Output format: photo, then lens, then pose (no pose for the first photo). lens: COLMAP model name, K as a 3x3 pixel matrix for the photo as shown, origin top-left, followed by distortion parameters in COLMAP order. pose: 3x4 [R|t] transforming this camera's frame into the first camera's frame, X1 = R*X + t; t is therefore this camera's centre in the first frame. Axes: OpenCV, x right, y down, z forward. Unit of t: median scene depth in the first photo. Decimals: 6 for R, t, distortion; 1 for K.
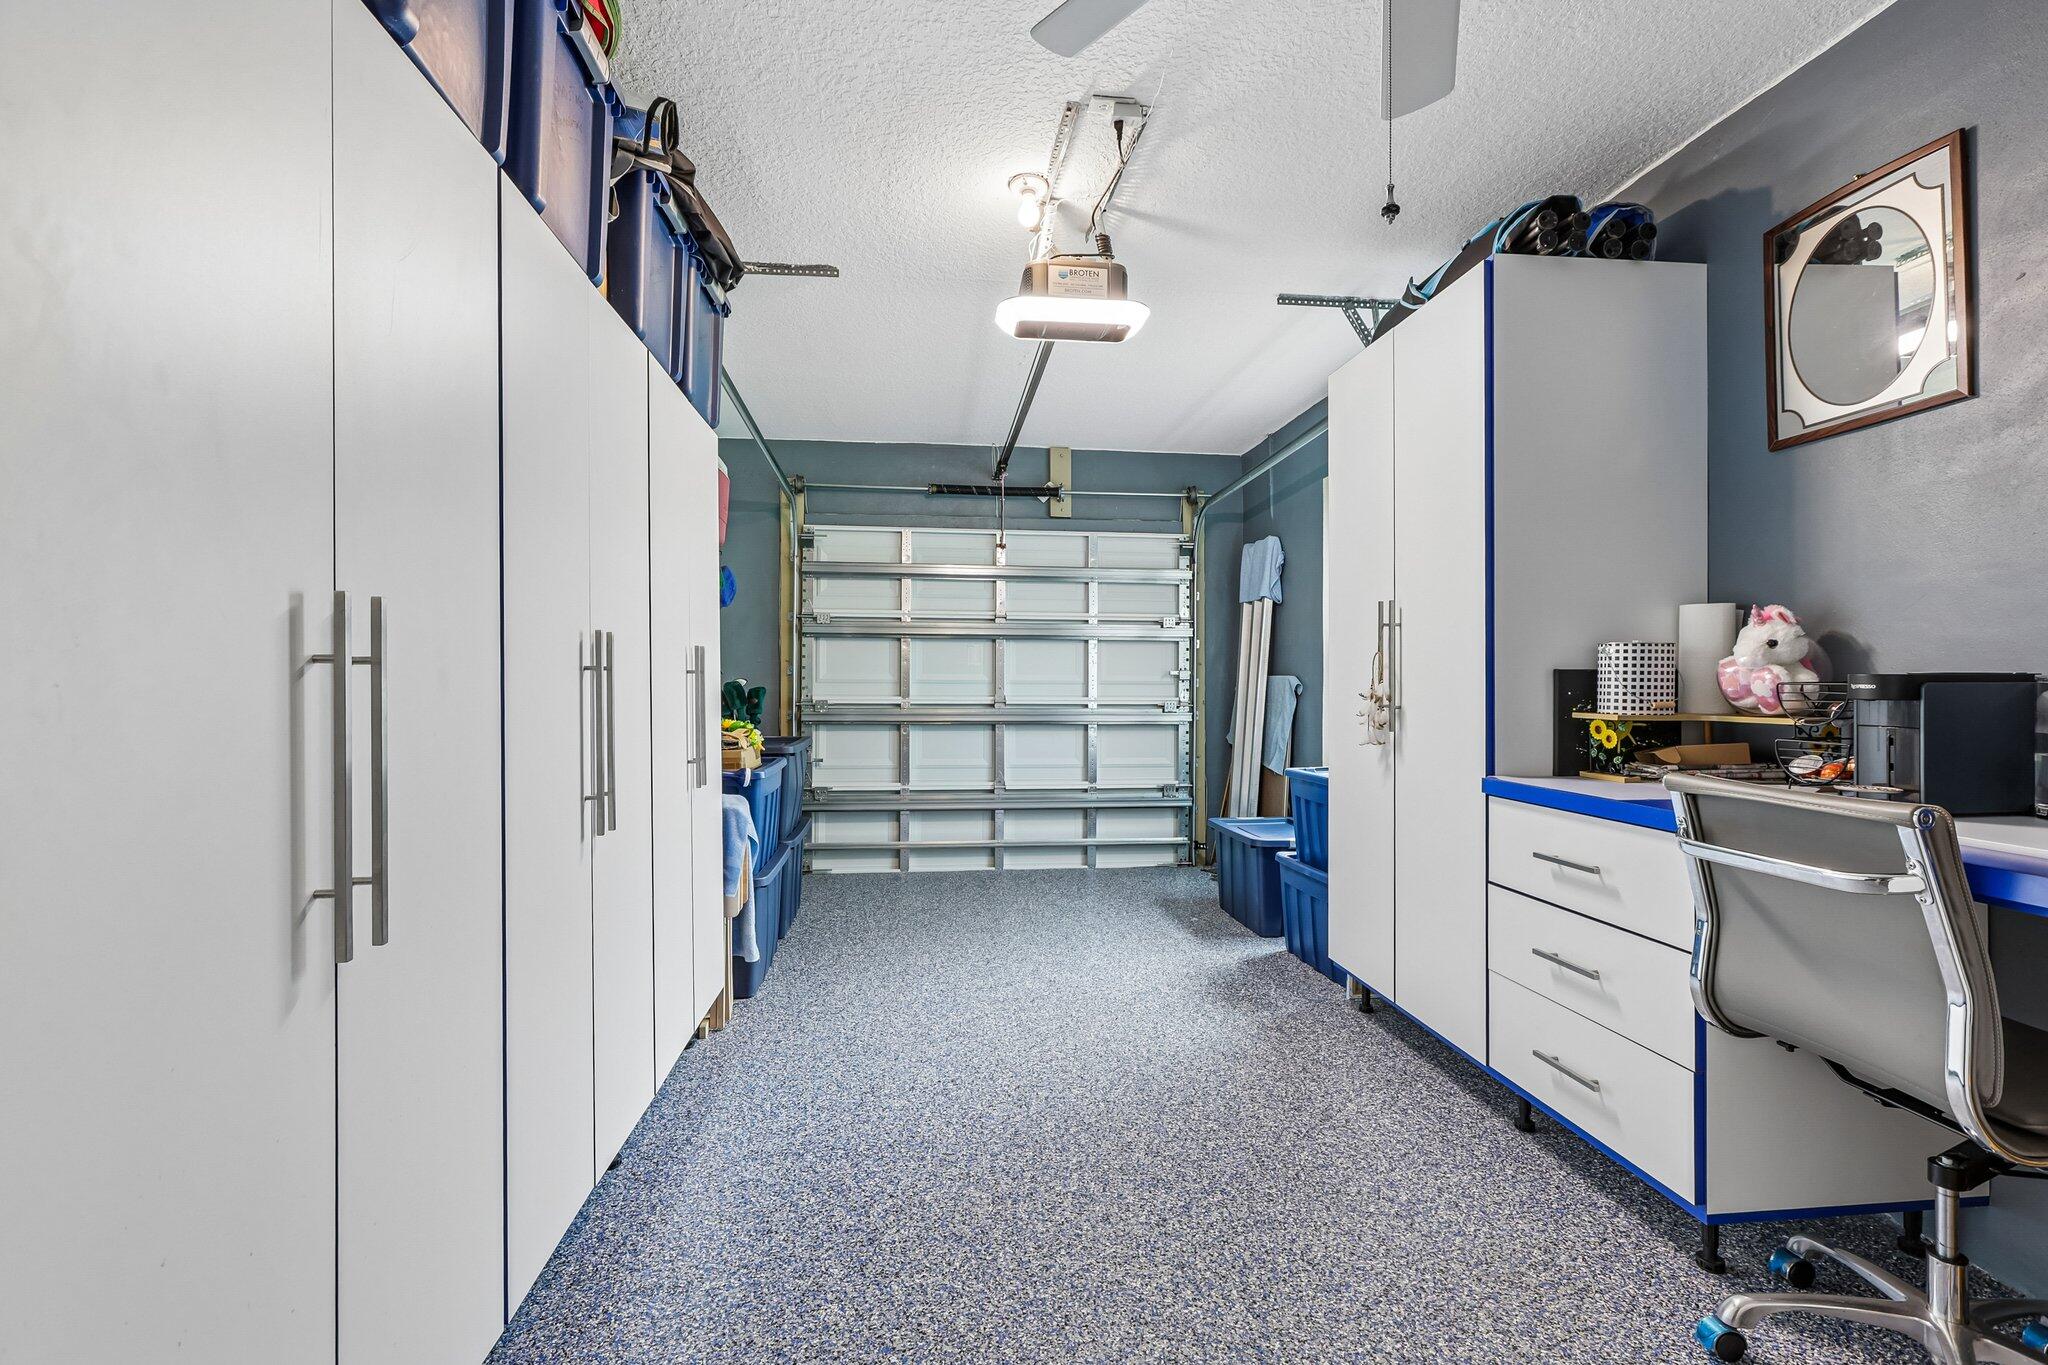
lens RADIAL K [[913.9, 0, 1020.5], [0, 913.9, 682.3], [0, 0, 1]] dist [-0.004254, 0.003698]
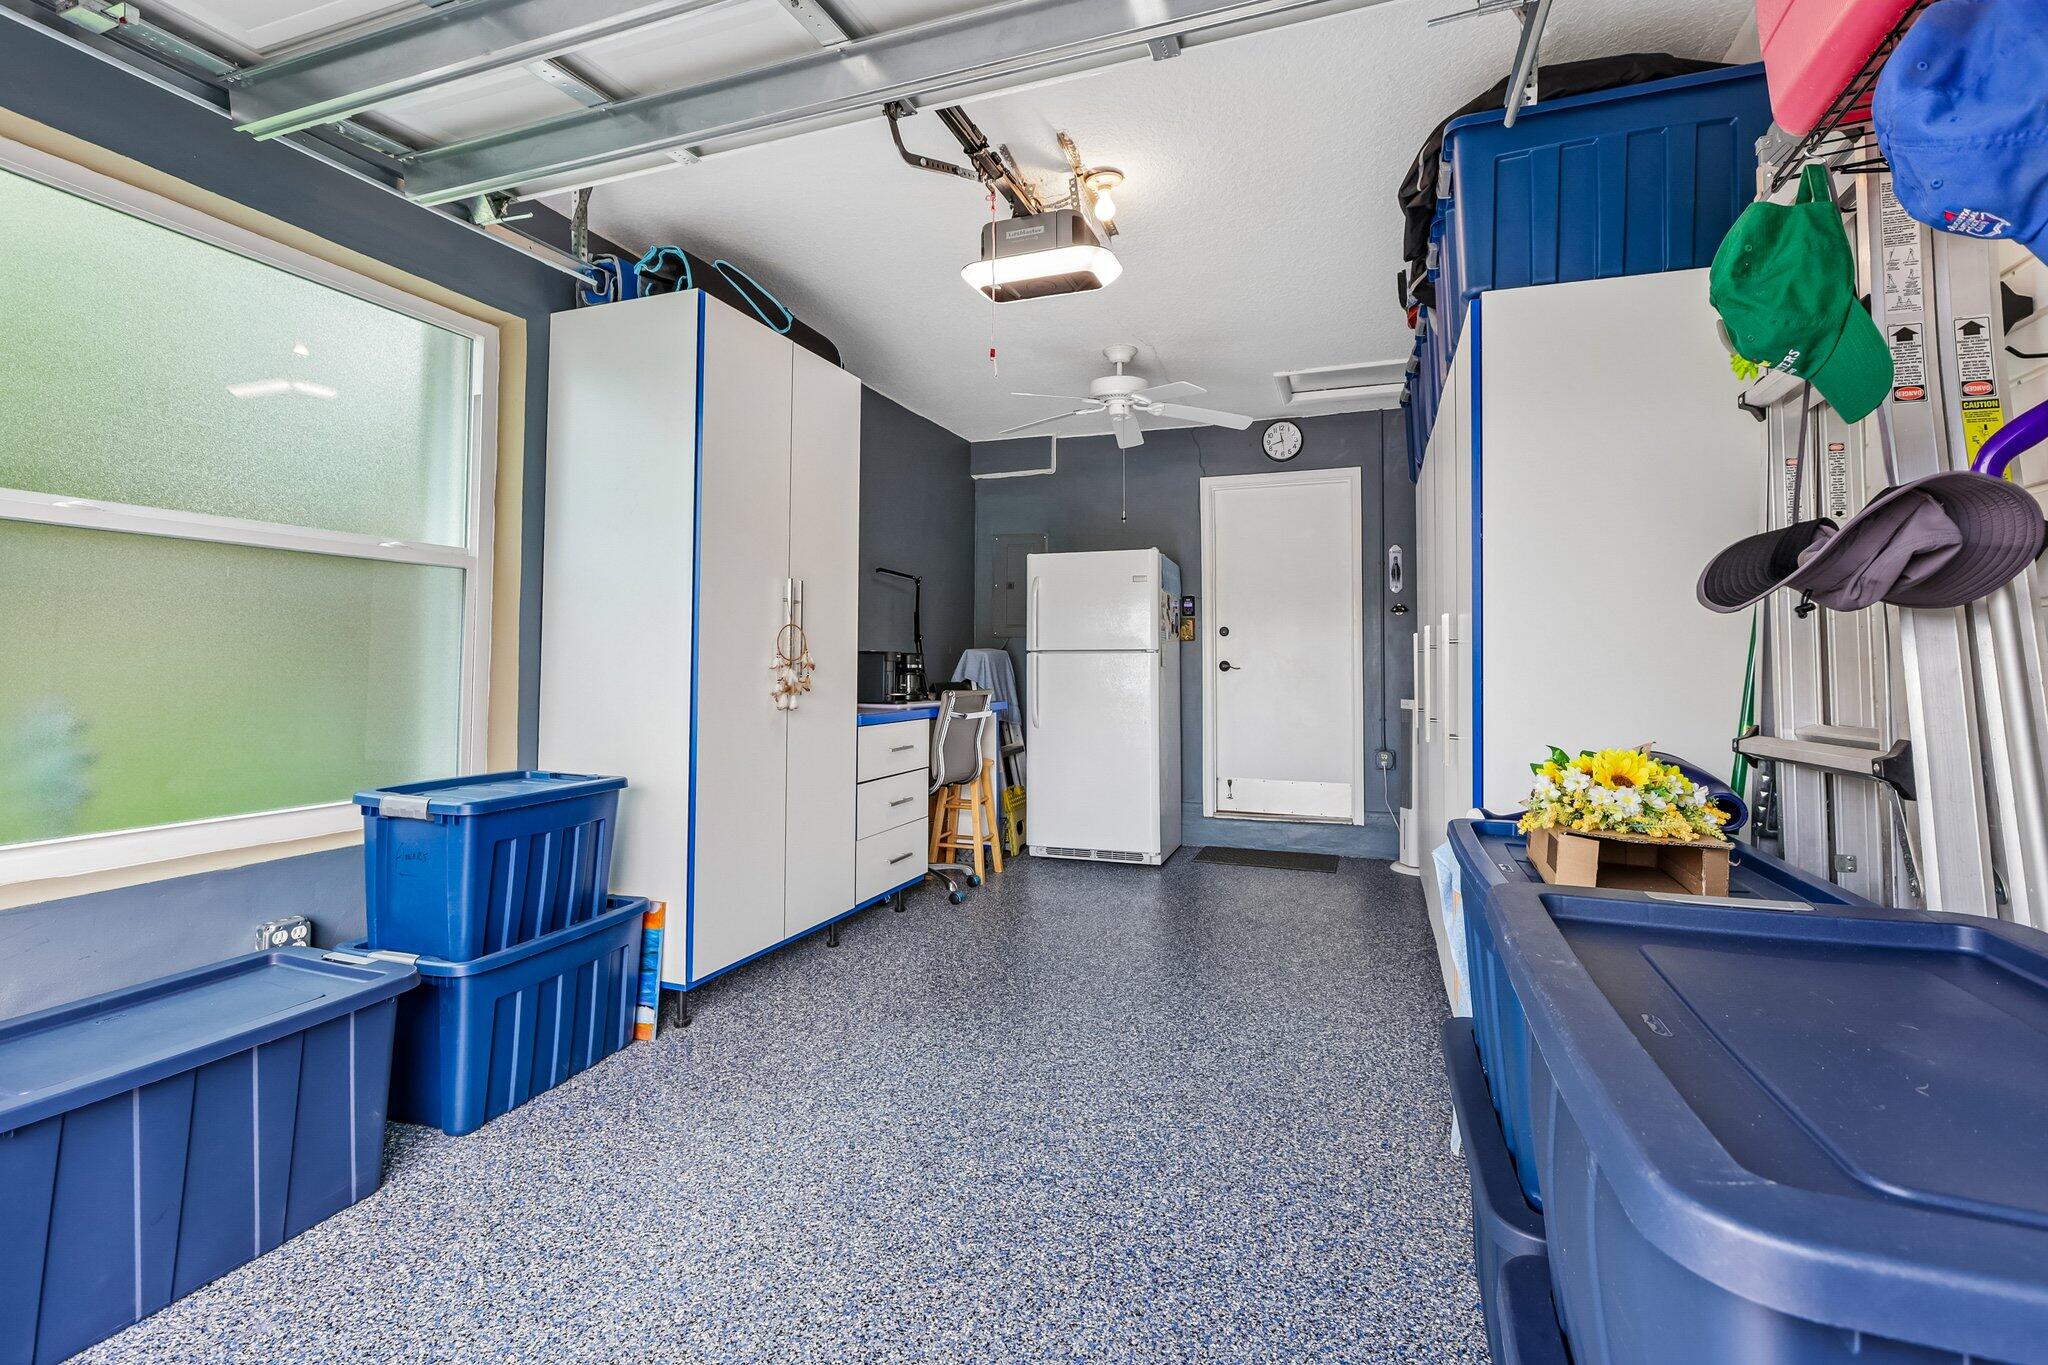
lens RADIAL K [[913.9, 0, 1023.4], [0, 913.9, 676.8], [0, 0, 1]] dist [-0.004254, 0.003698]
pose [[-0.892023, -0.016677, 0.451683, -0.323656], [-0.009785, 0.999797, 0.017592, 0.009951], [-0.451884, 0.011273, -0.892005, 1.739344]]
